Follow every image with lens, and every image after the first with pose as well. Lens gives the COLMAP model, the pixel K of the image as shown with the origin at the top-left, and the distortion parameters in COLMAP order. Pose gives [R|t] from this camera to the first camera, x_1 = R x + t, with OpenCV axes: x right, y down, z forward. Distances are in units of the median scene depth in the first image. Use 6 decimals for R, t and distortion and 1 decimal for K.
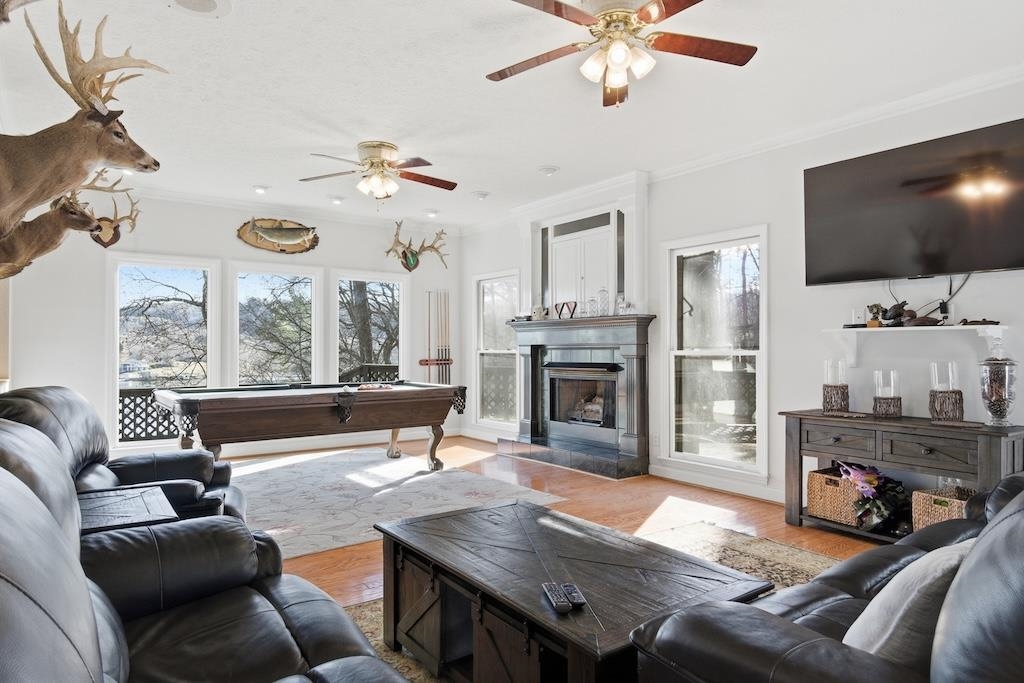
lens RADIAL K [[627.4, 0, 510.1], [0, 627.4, 343.3], [0, 0, 1]] dist [0.006157, -0.015559]
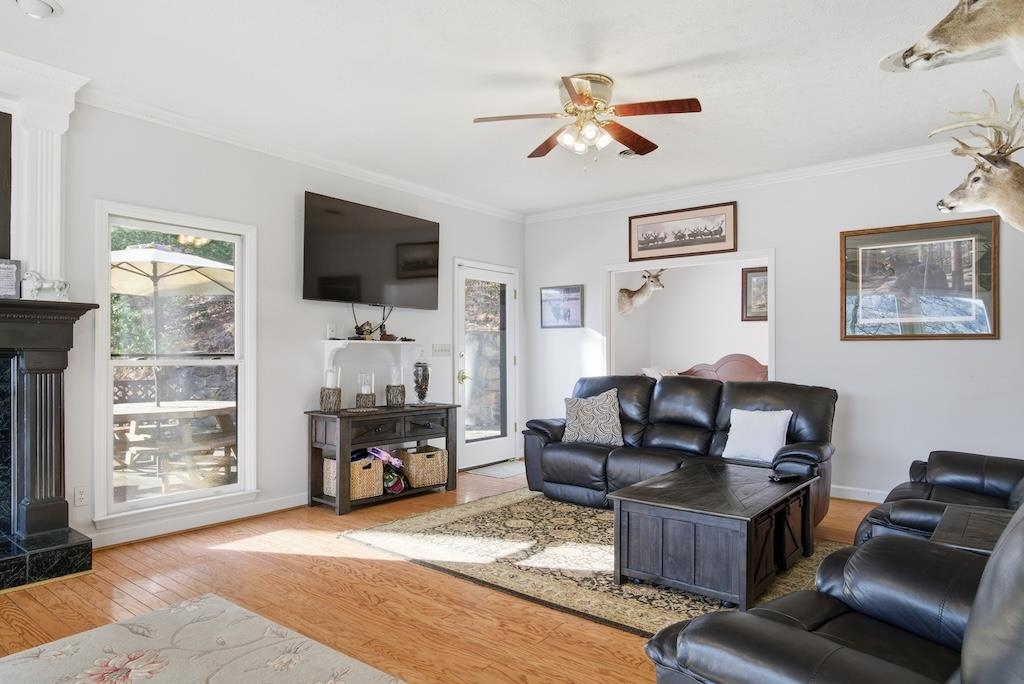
lens RADIAL K [[627.4, 0, 514.4], [0, 627.4, 348.4], [0, 0, 1]] dist [0.006157, -0.015559]
pose [[-0.274581, -0.002470, 0.961561, -0.742372], [-0.017749, 0.999839, -0.002500, -0.011650], [-0.961400, -0.017753, -0.274581, 1.051691]]
